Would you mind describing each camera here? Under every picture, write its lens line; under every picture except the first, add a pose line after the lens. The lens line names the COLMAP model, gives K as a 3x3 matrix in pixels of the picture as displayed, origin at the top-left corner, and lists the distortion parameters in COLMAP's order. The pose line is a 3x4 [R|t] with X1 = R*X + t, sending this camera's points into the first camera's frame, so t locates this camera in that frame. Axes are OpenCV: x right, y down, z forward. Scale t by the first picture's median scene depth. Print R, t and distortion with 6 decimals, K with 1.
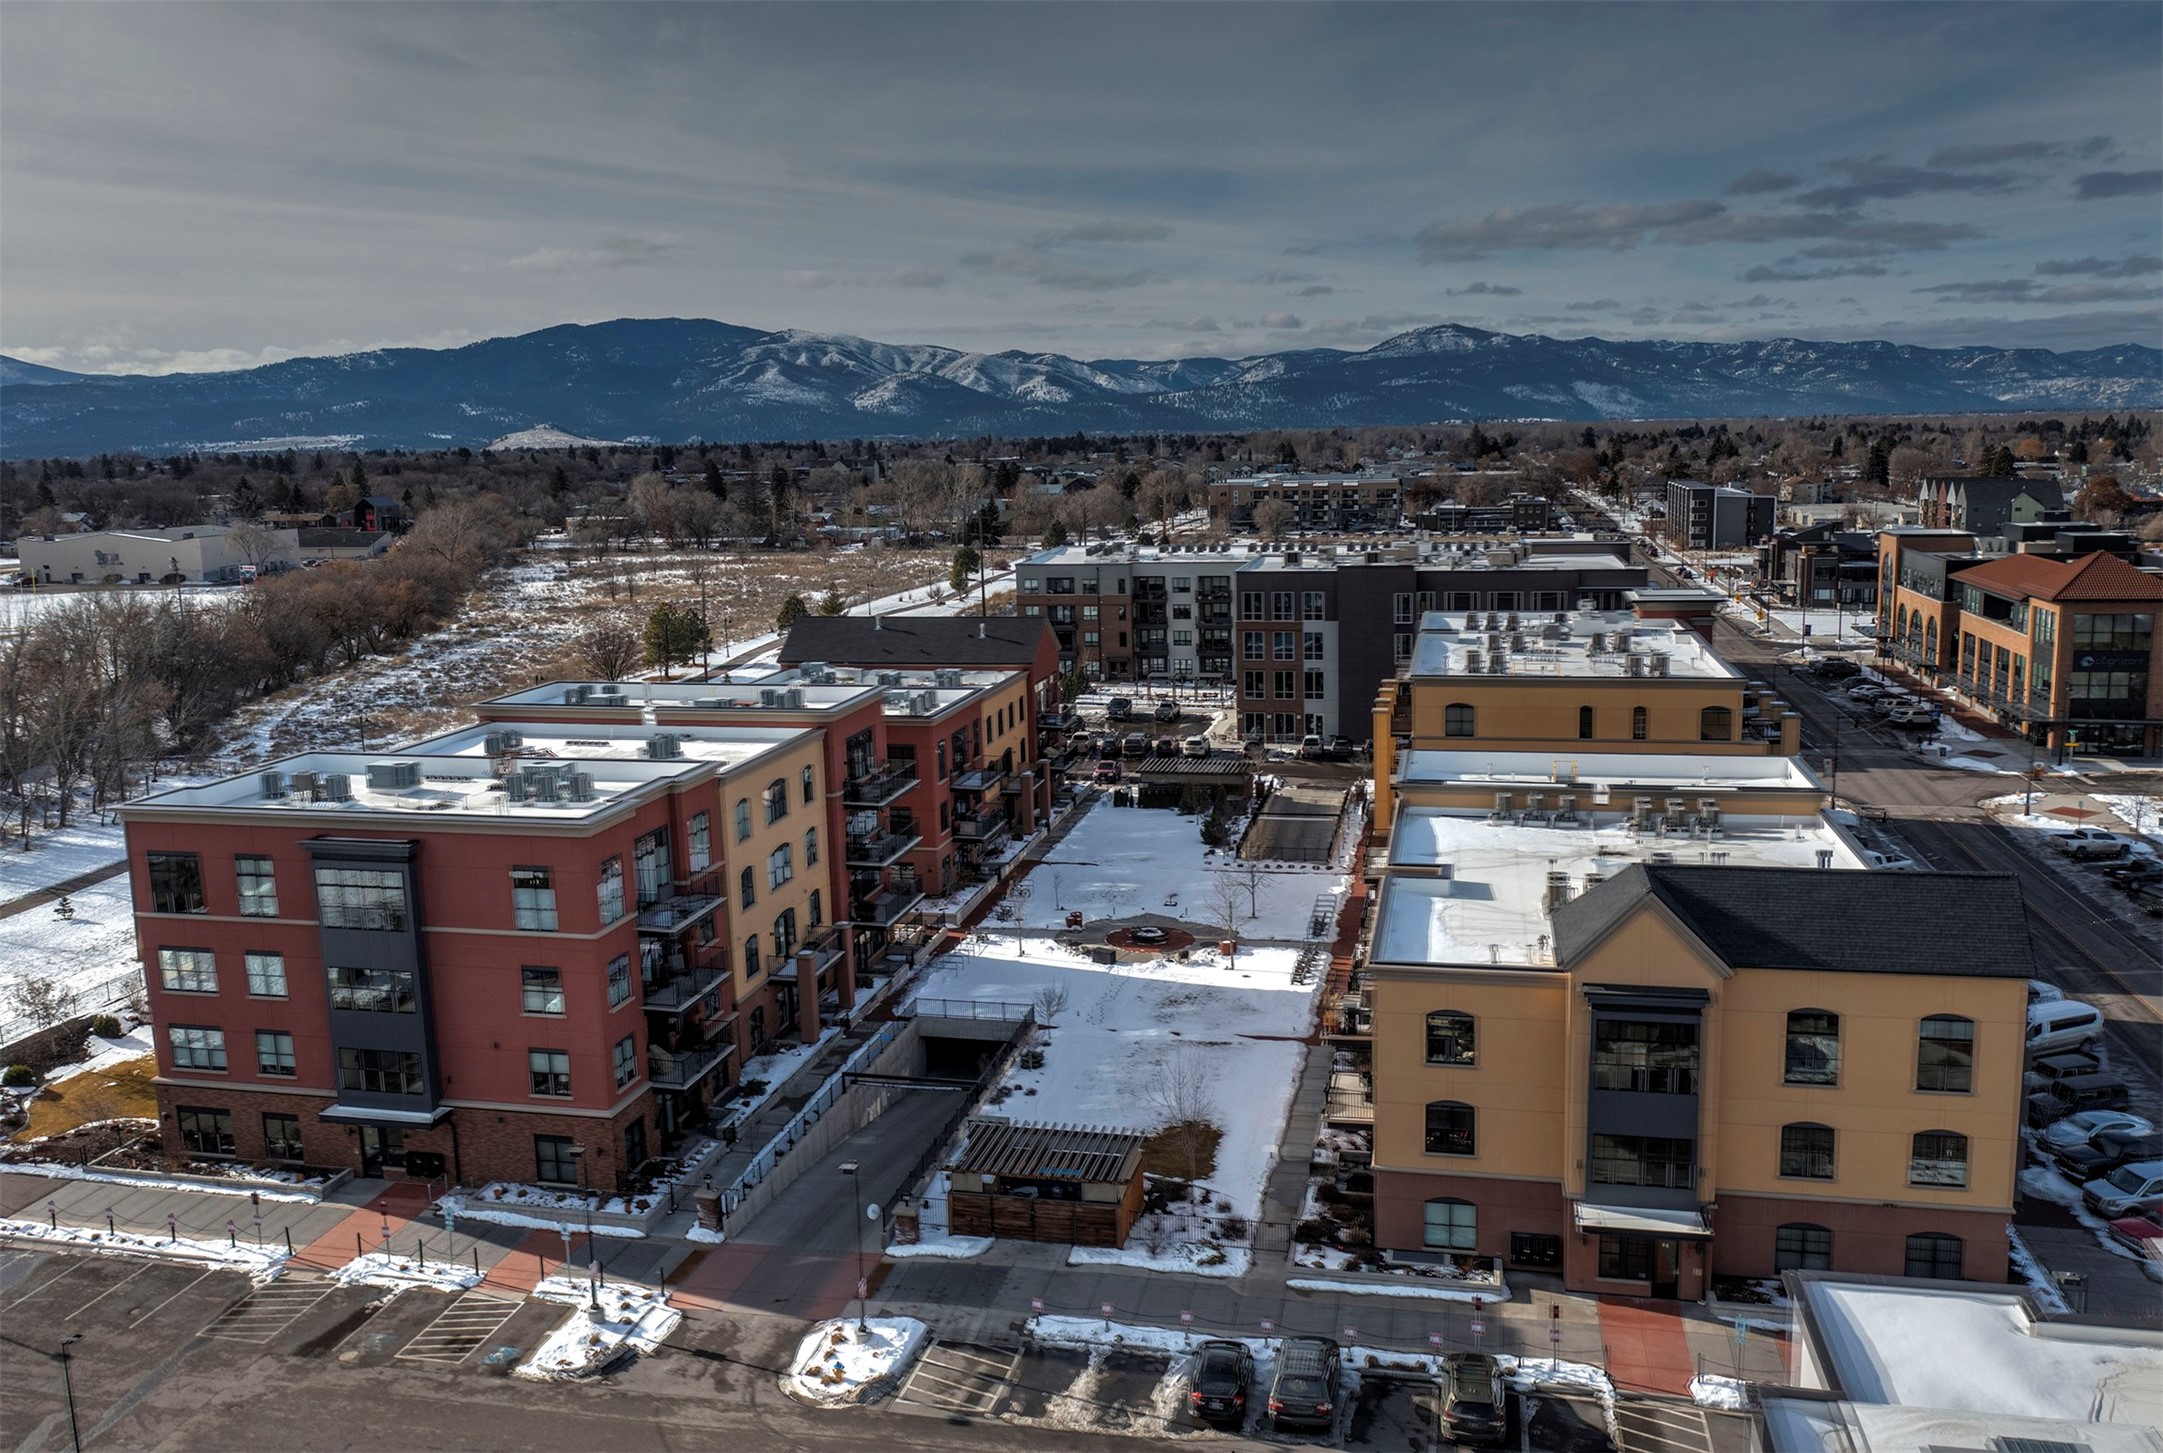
lens RADIAL K [[1735.6, 0, 1081.5], [0, 1735.6, 726.5], [0, 0, 1]] dist [0.002352, -0.005448]
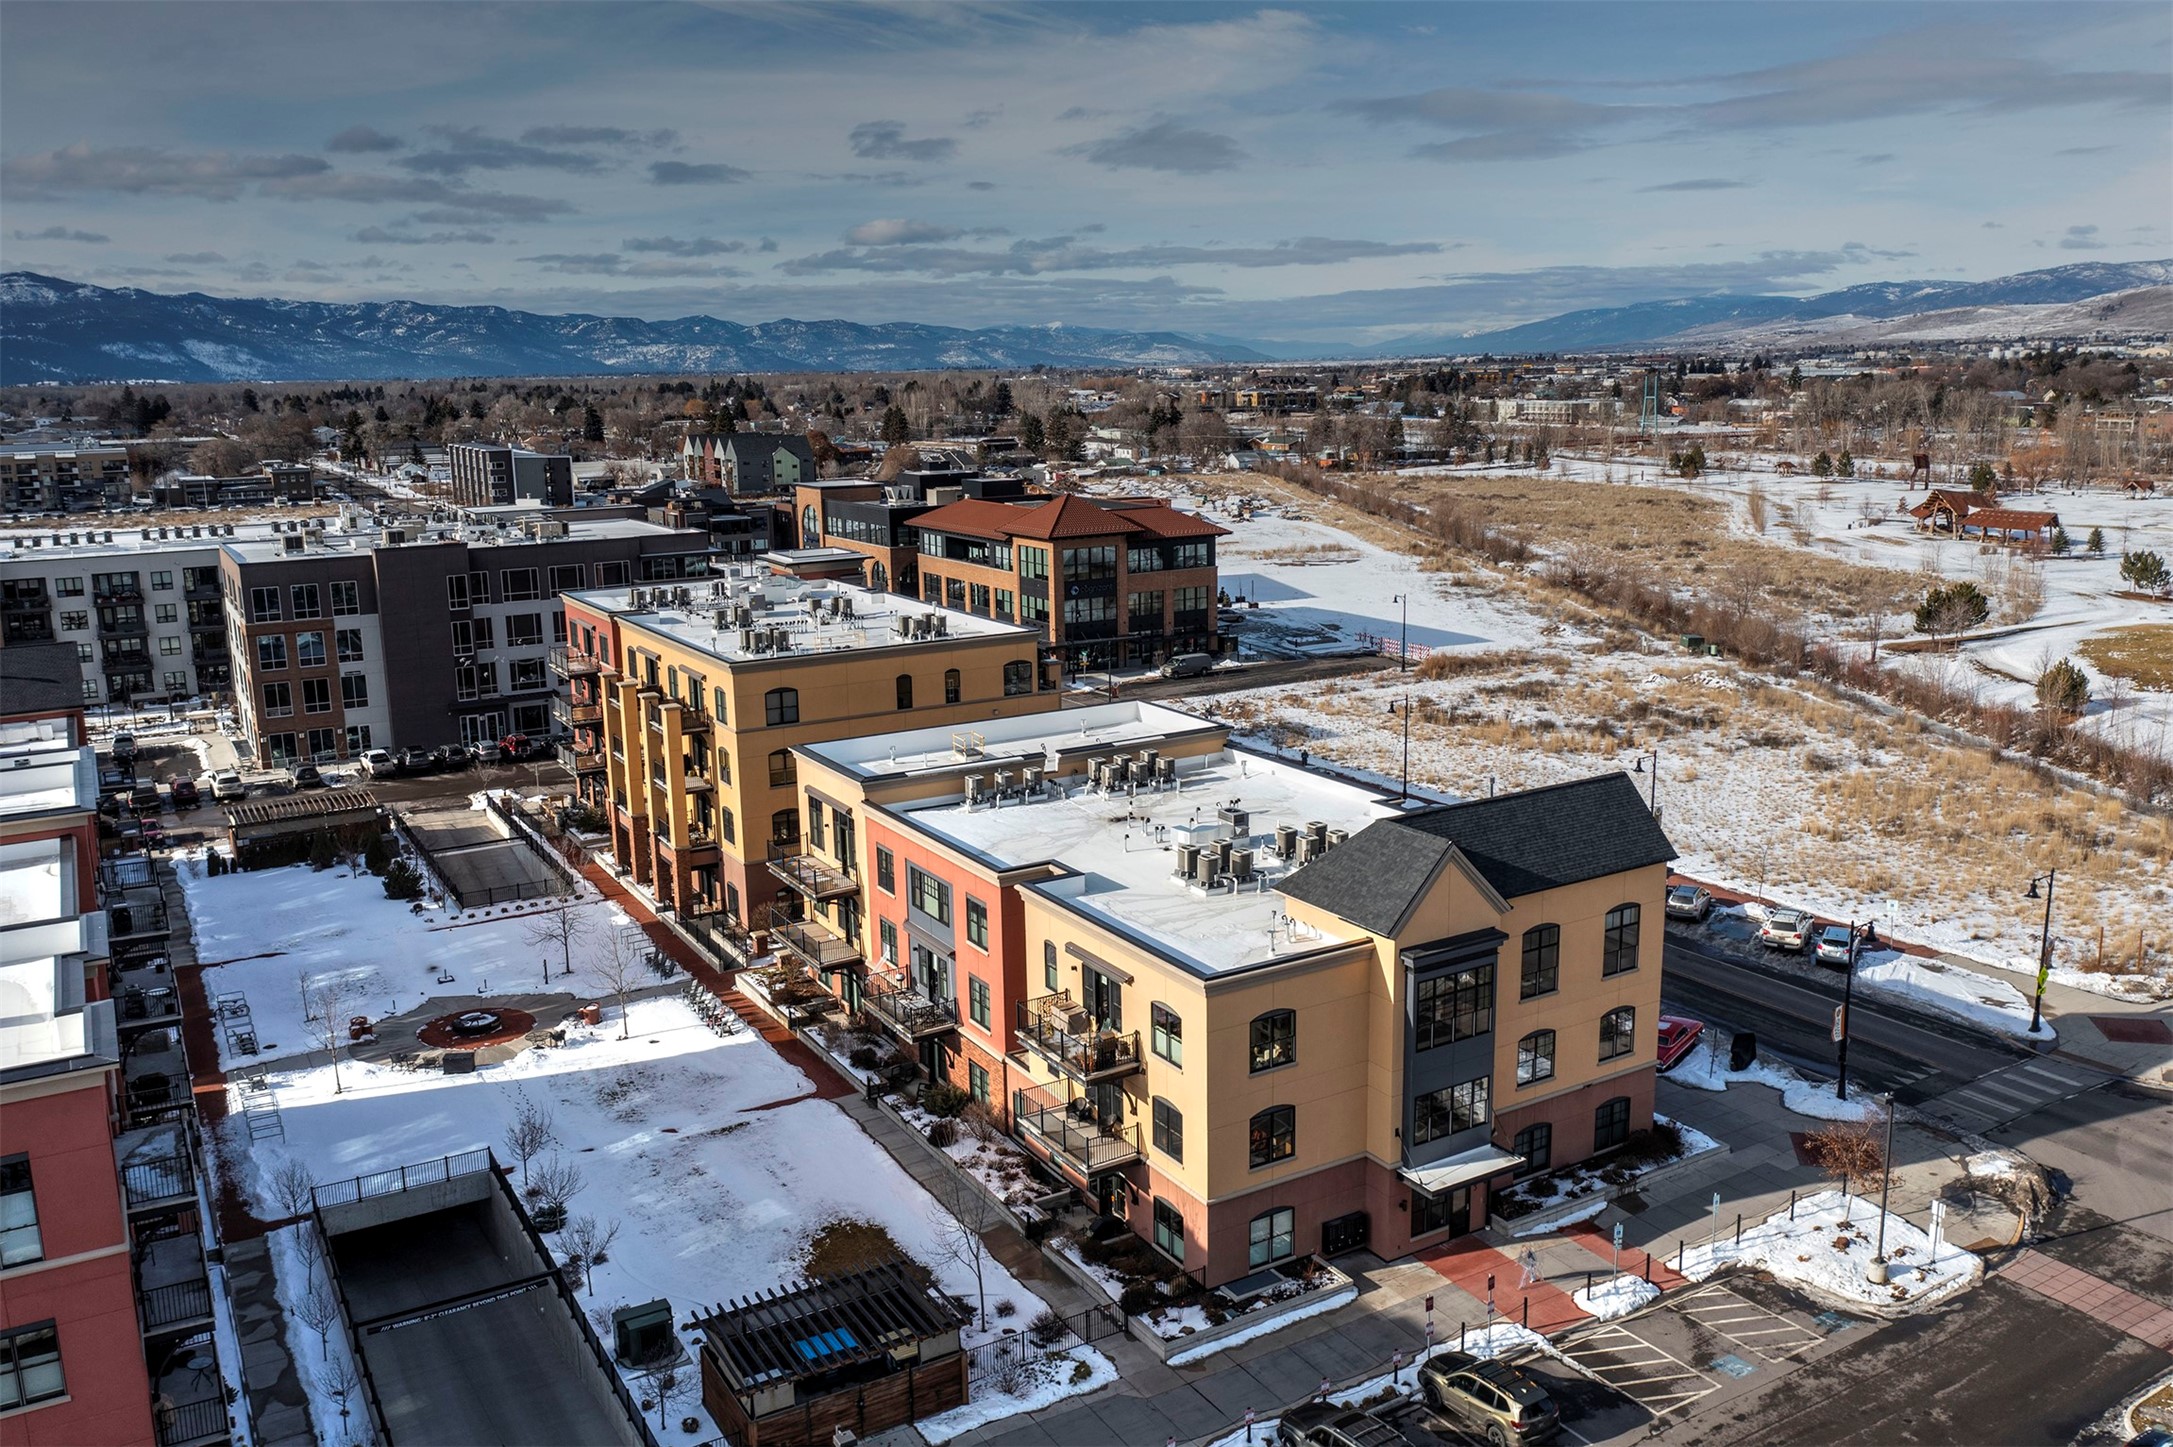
lens RADIAL K [[1717.8, 0, 1086.5], [0, 1717.8, 723.5], [0, 0, 1]] dist [-0.006711, -0.002793]
pose [[0.729274, -0.131093, 0.671546, -0.168894], [0.116532, 0.990932, 0.066891, -0.022712], [-0.674225, 0.029475, 0.737938, 0.144382]]
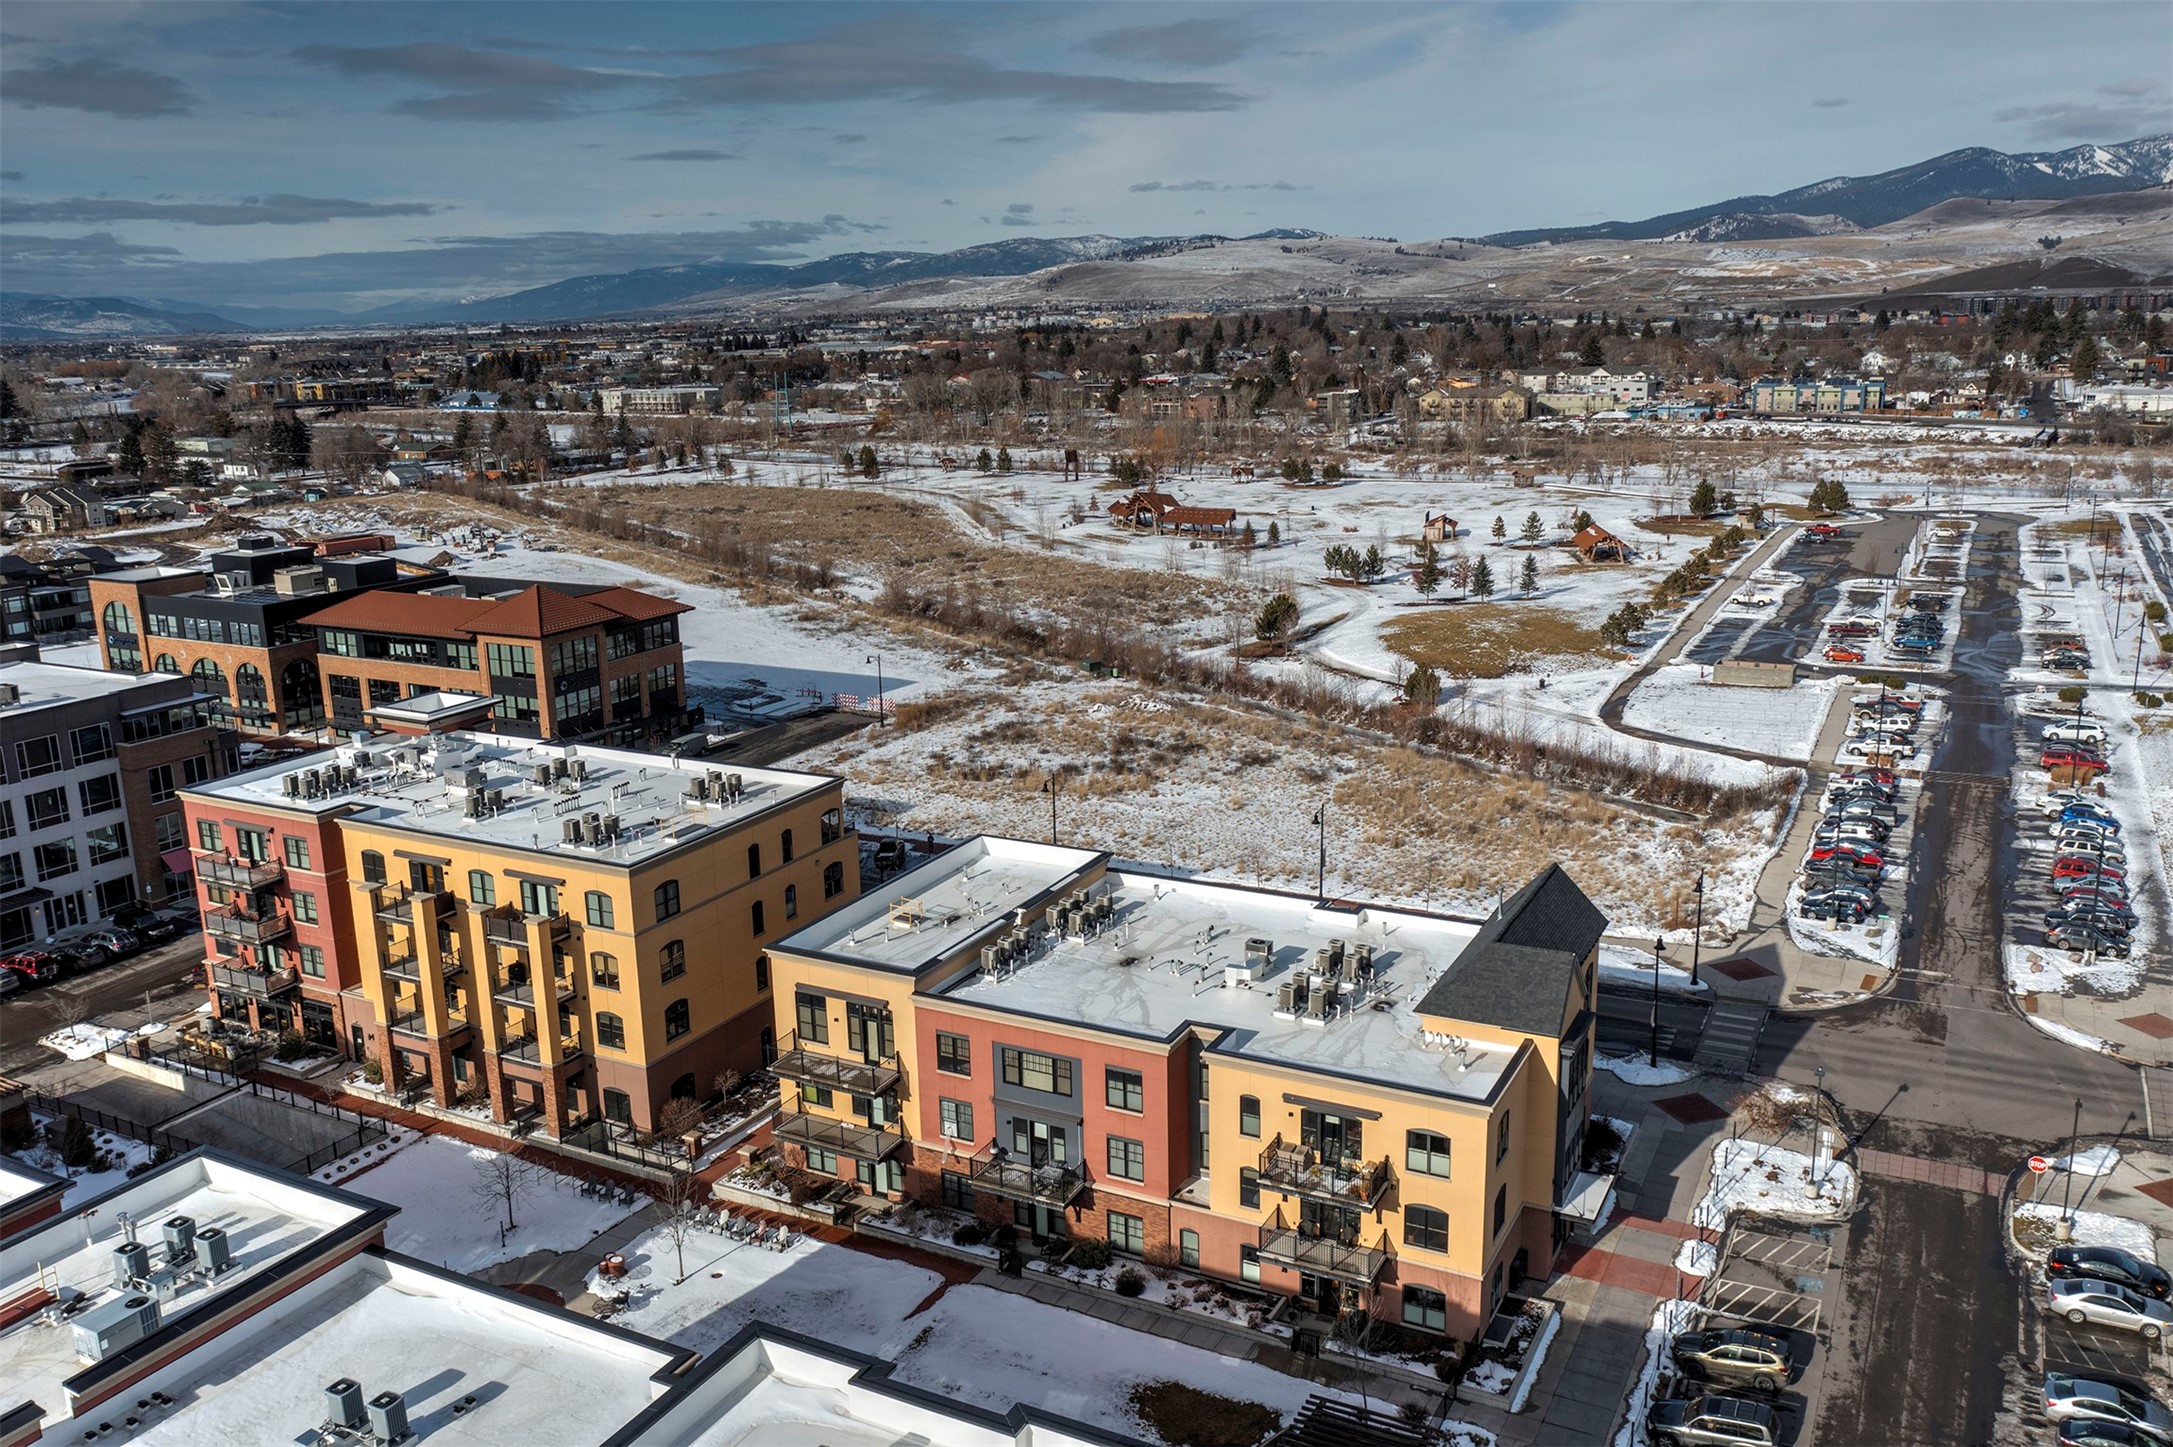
lens RADIAL K [[1714.7, 0, 1094.8], [0, 1714.7, 761.9], [0, 0, 1]] dist [-0.005880, 0.008089]
pose [[0.256056, -0.230110, 0.938874, -0.327373], [0.175919, 0.966128, 0.188812, -0.122622], [-0.950520, 0.116819, 0.287863, 0.336246]]
